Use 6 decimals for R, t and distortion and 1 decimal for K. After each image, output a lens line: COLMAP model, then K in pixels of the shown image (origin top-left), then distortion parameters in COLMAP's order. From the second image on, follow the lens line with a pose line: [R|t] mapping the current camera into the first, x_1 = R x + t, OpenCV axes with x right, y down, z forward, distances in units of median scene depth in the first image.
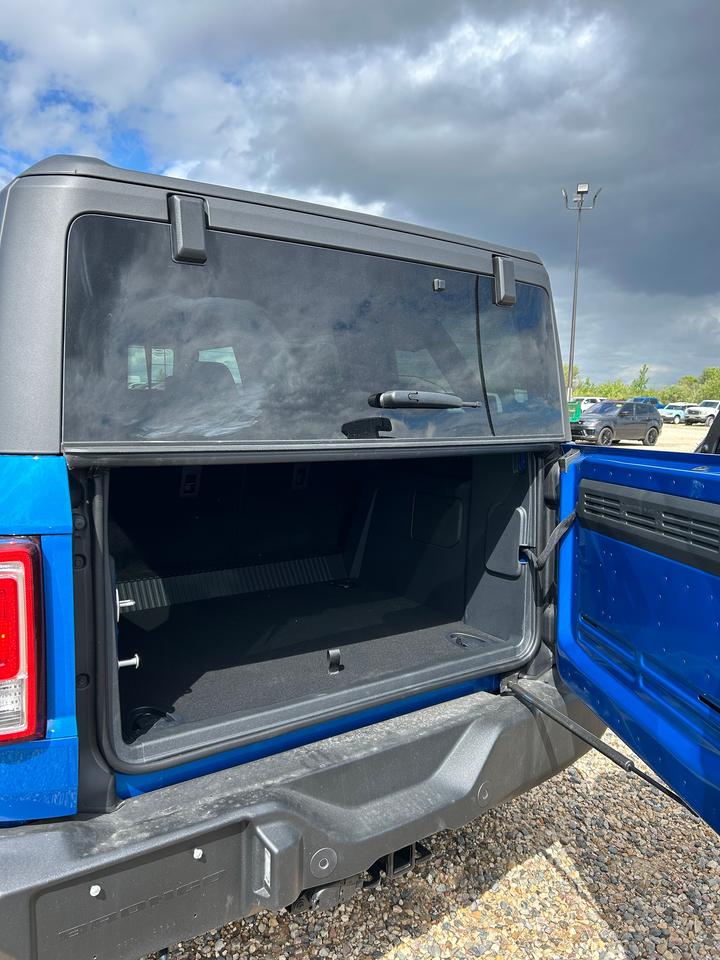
lens RADIAL K [[730.0, 0, 360.0], [0, 730.0, 480.0], [0, 0, 1]] dist [0.056785, -0.063183]
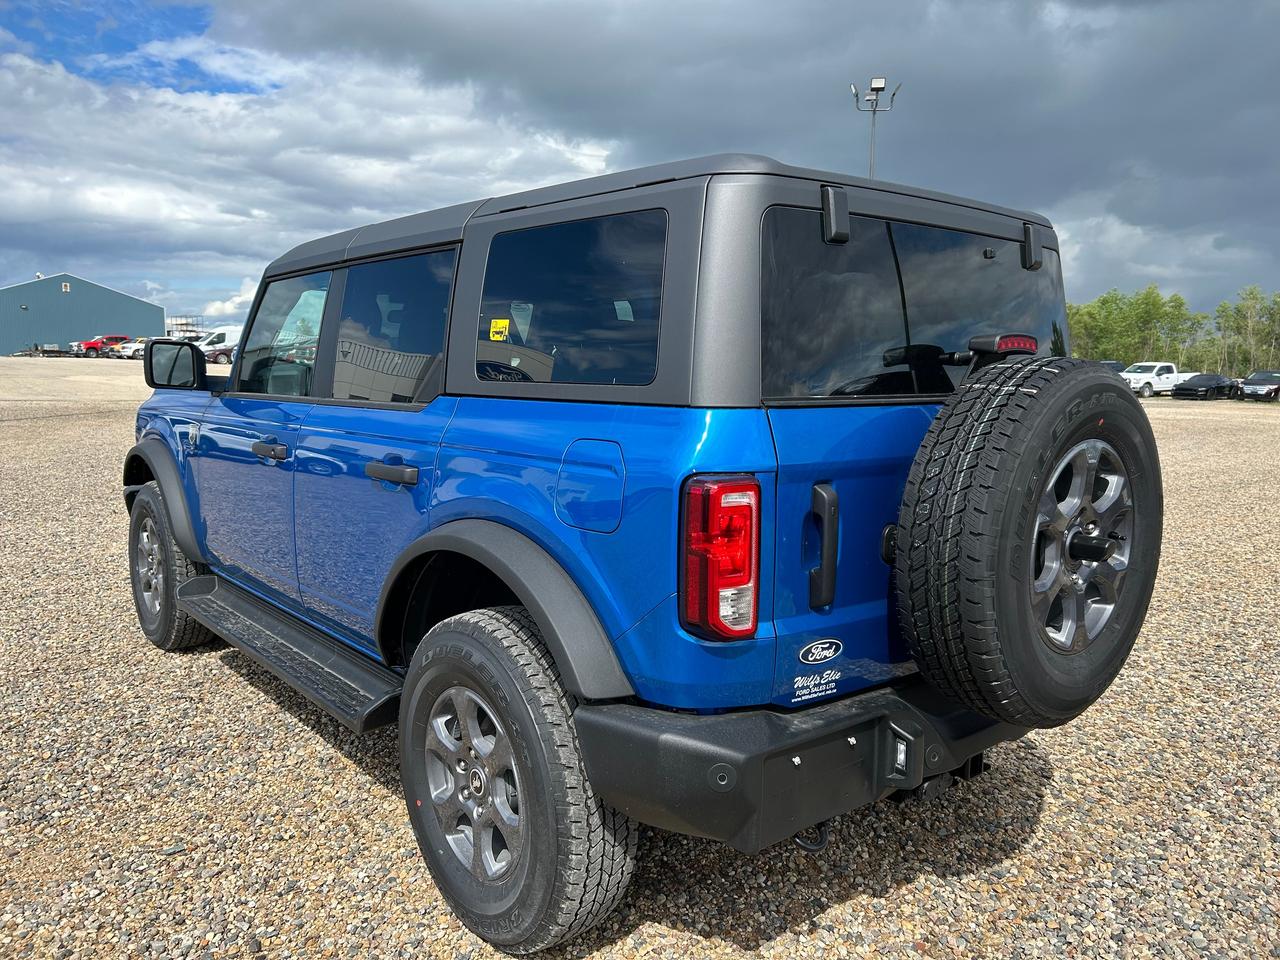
lens RADIAL K [[973.3, 0, 631.6], [0, 973.3, 487.1], [0, 0, 1]] dist [0.056785, -0.063183]
pose [[0.997752, -0.013802, 0.065570, -0.397974], [0.012329, 0.999664, 0.022818, 0.032040], [-0.065863, -0.021958, 0.997587, -0.326212]]
